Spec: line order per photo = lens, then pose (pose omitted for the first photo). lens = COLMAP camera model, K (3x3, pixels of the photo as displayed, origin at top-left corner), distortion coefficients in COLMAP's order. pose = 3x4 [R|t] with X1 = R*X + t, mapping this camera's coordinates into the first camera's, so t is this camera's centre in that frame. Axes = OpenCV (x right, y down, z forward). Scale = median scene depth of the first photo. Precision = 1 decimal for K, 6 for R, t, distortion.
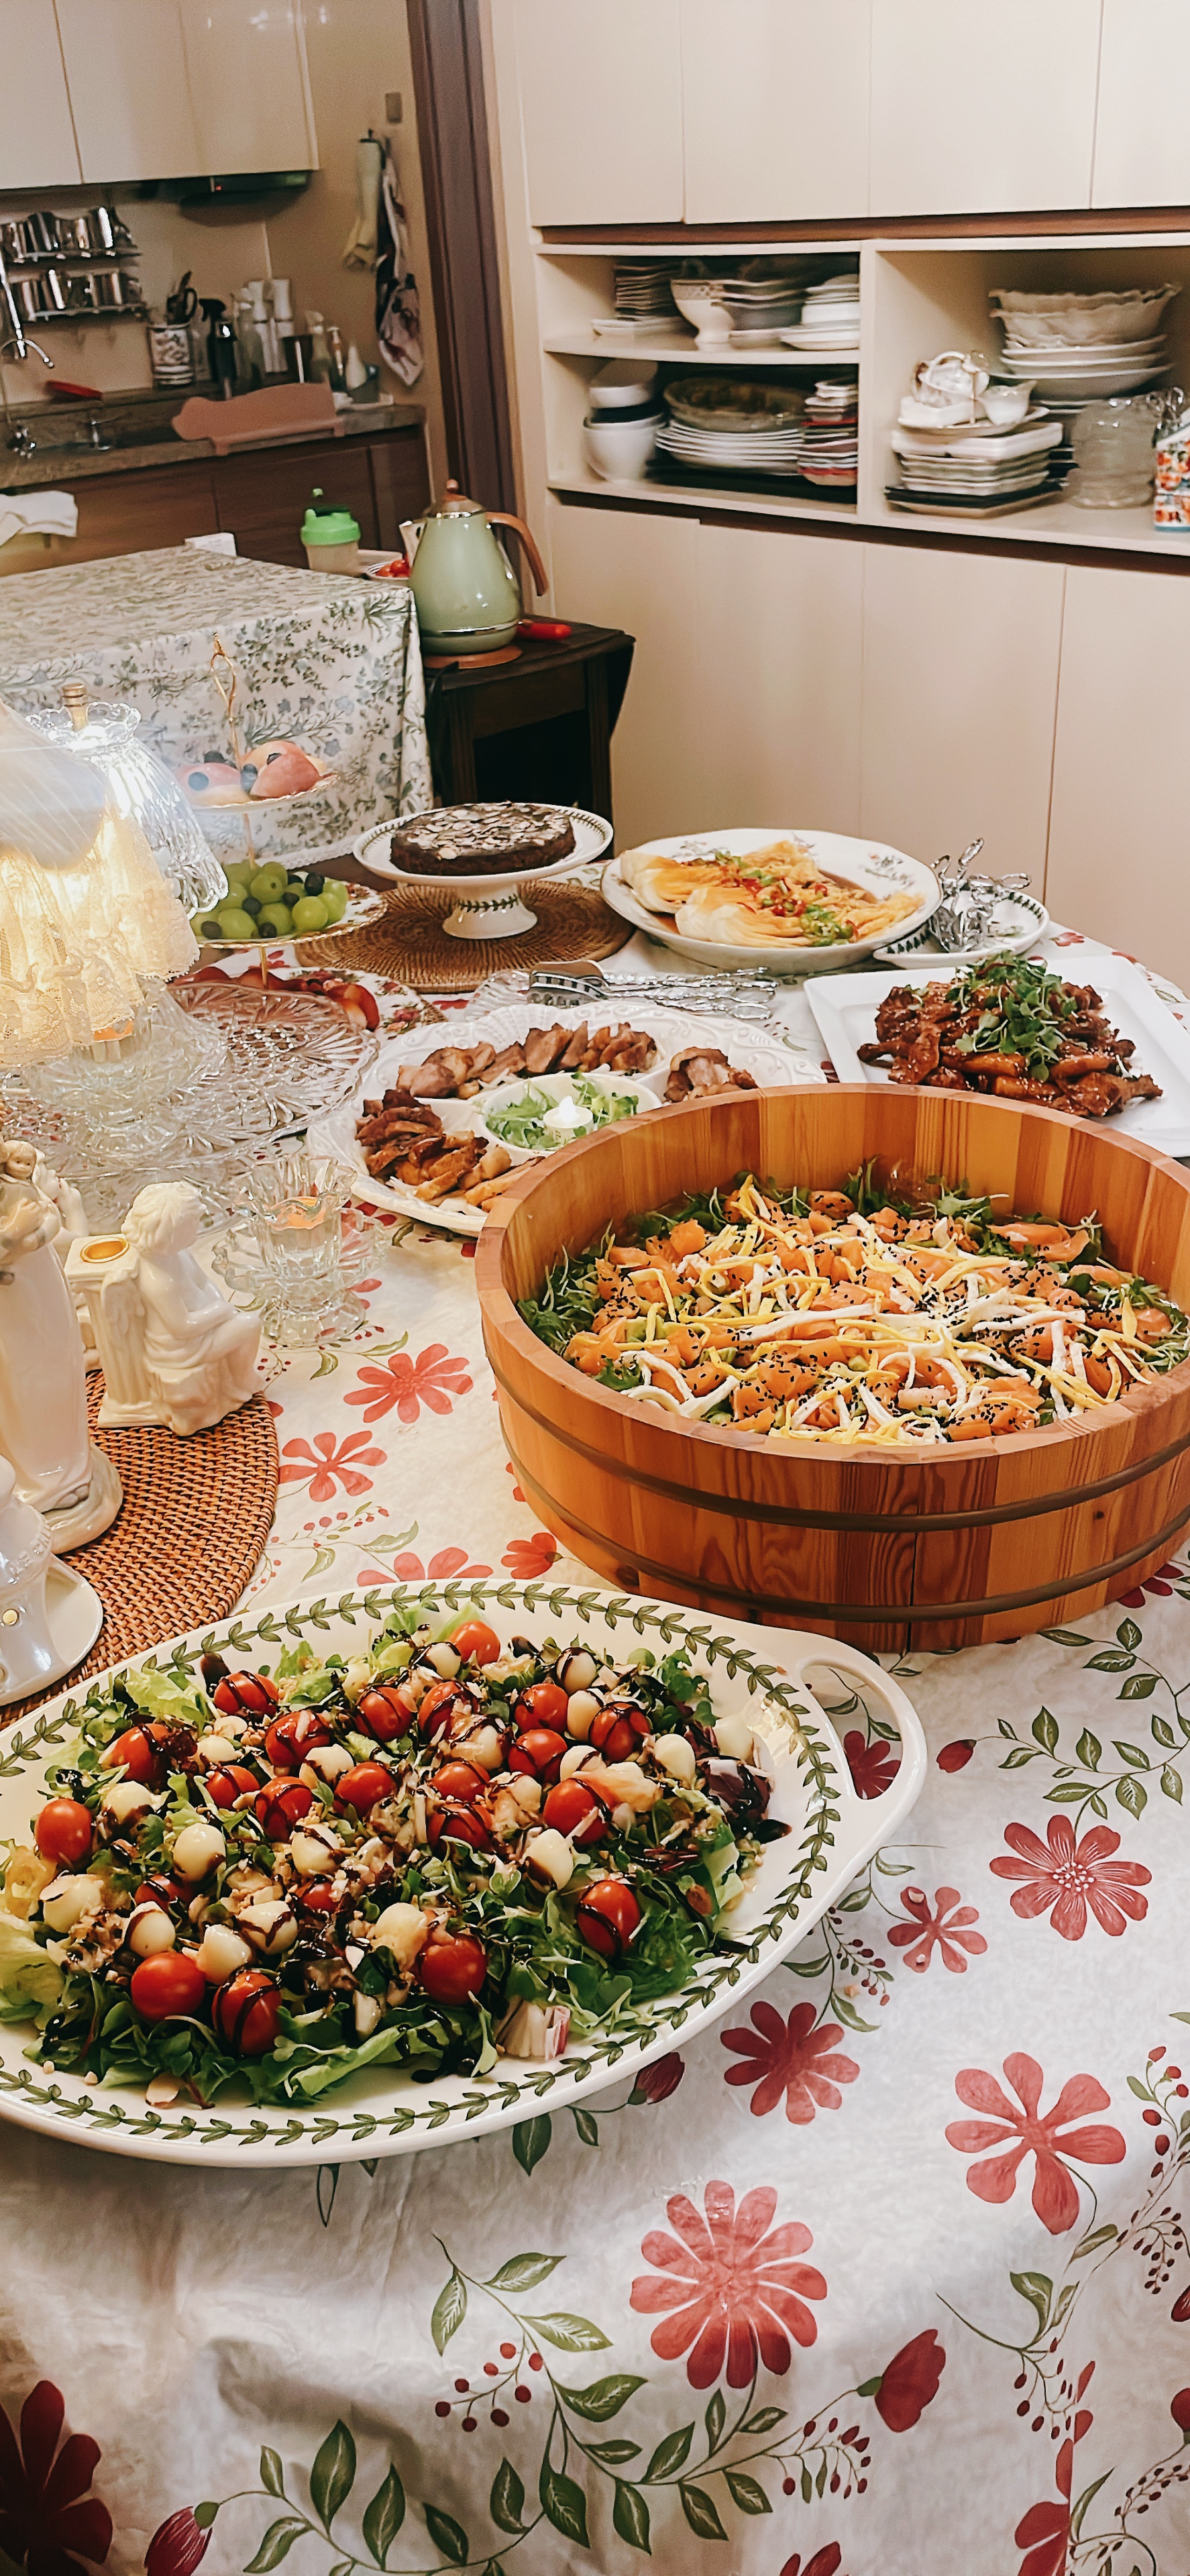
lens RADIAL K [[1901.5, 0, 600.6], [0, 1901.5, 1276.0], [0, 0, 1]] dist [0.086322, -0.118828]
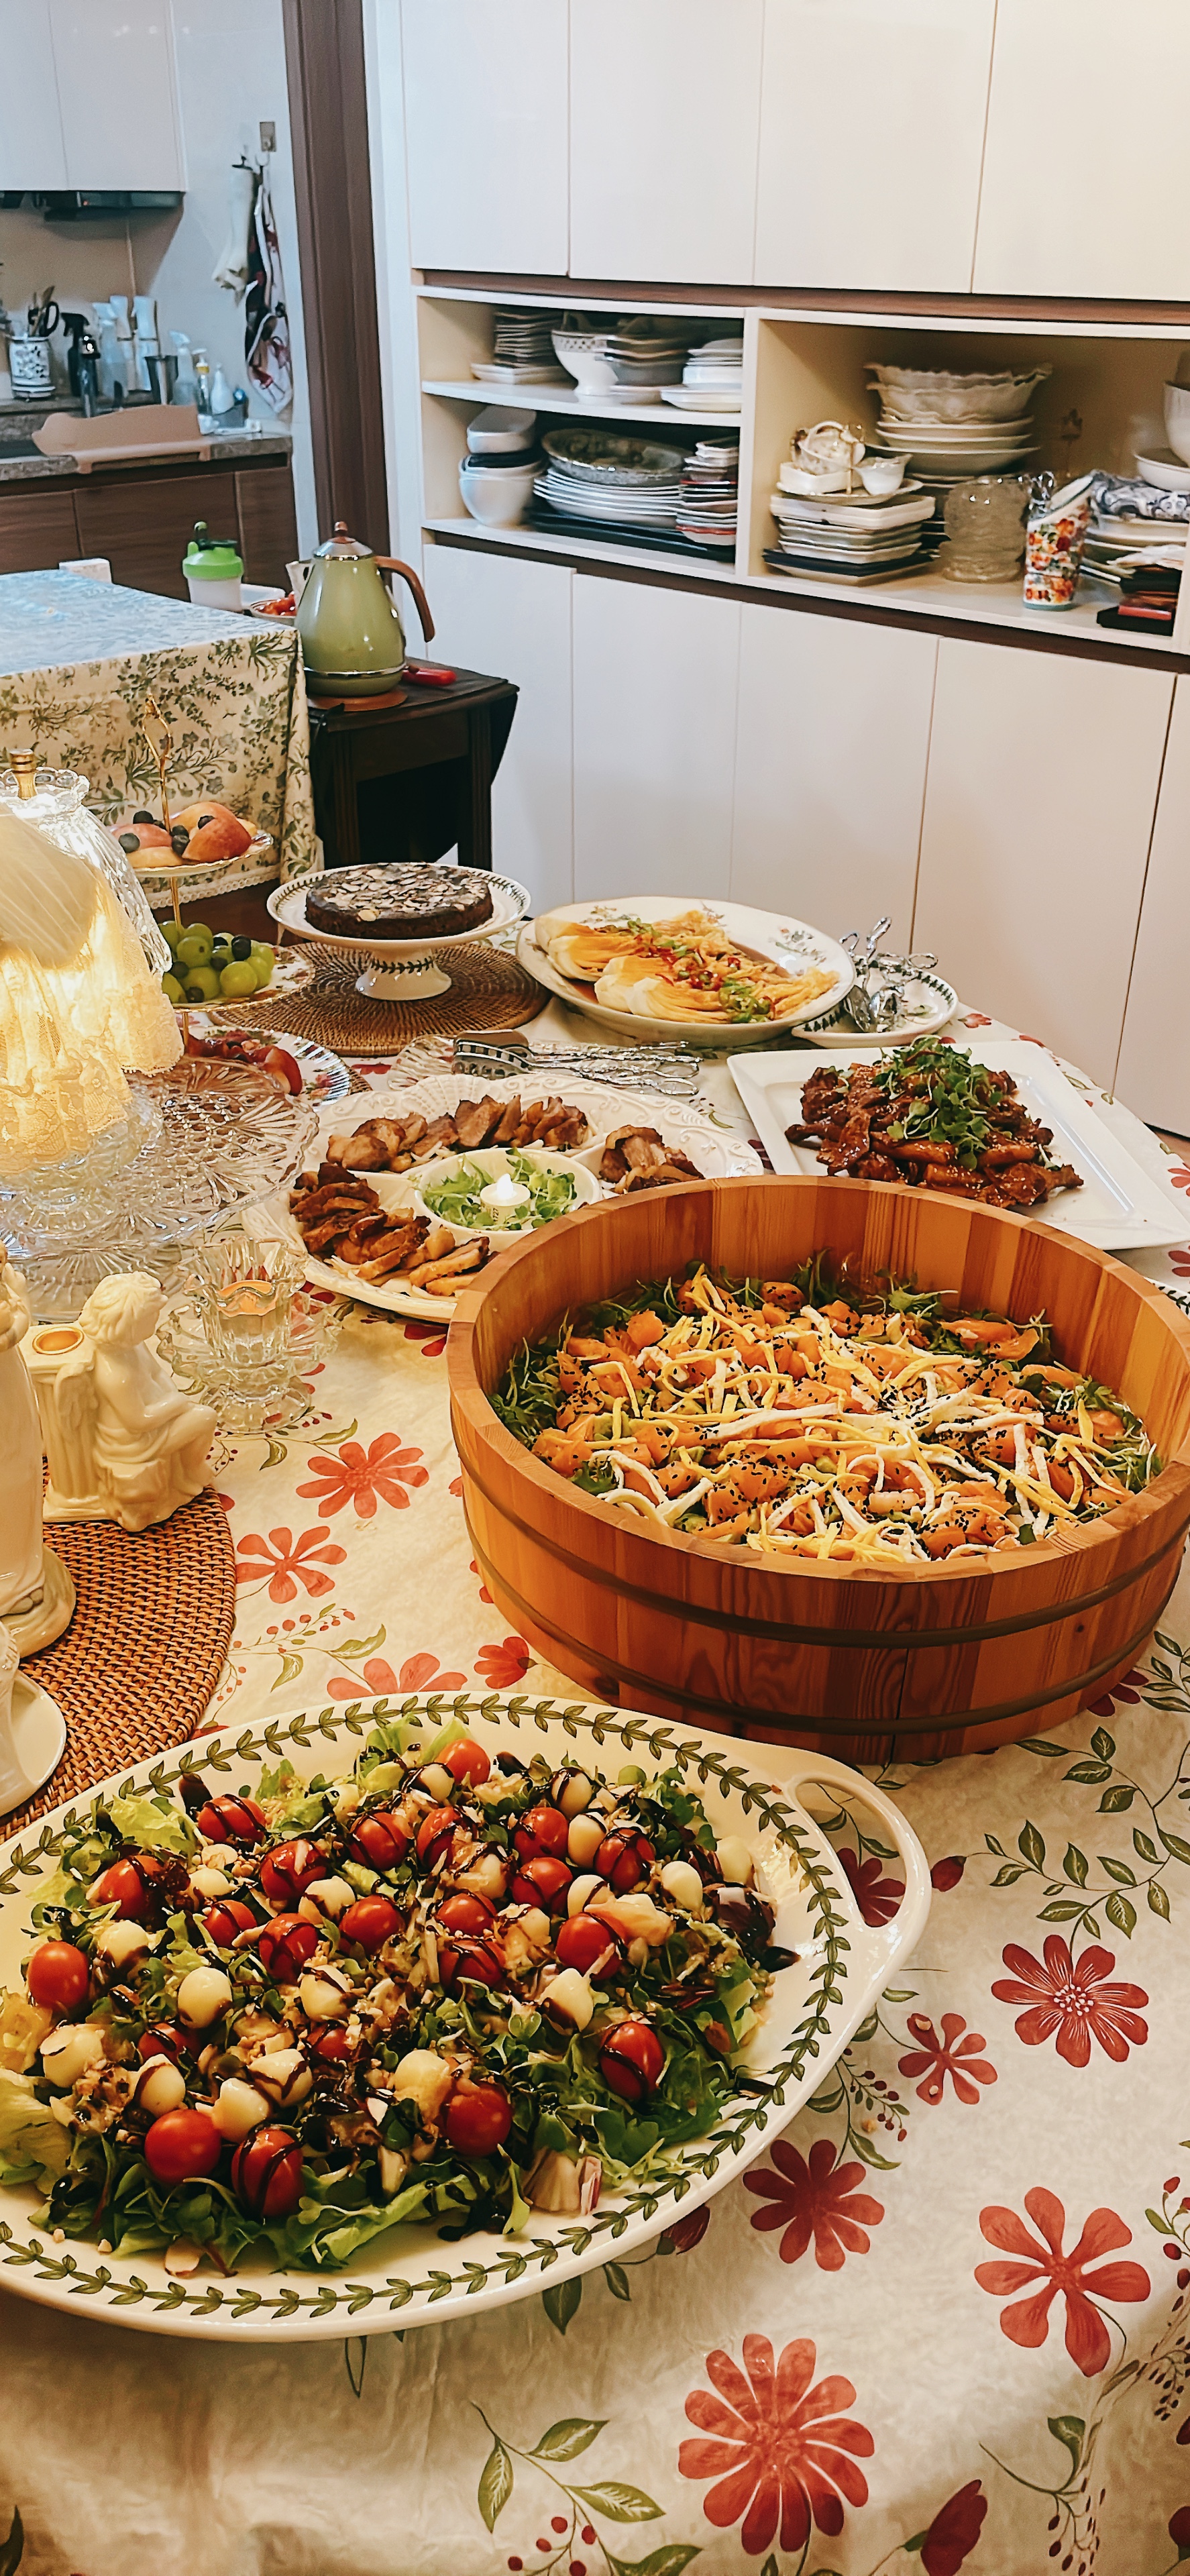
lens RADIAL K [[1901.5, 0, 587.7], [0, 1901.5, 1261.9], [0, 0, 1]] dist [0.086322, -0.118828]
pose [[0.995127, 0.017111, 0.097104, -0.089905], [-0.015842, 0.999779, -0.013821, -0.045439], [-0.097319, 0.012215, 0.995178, 0.010469]]
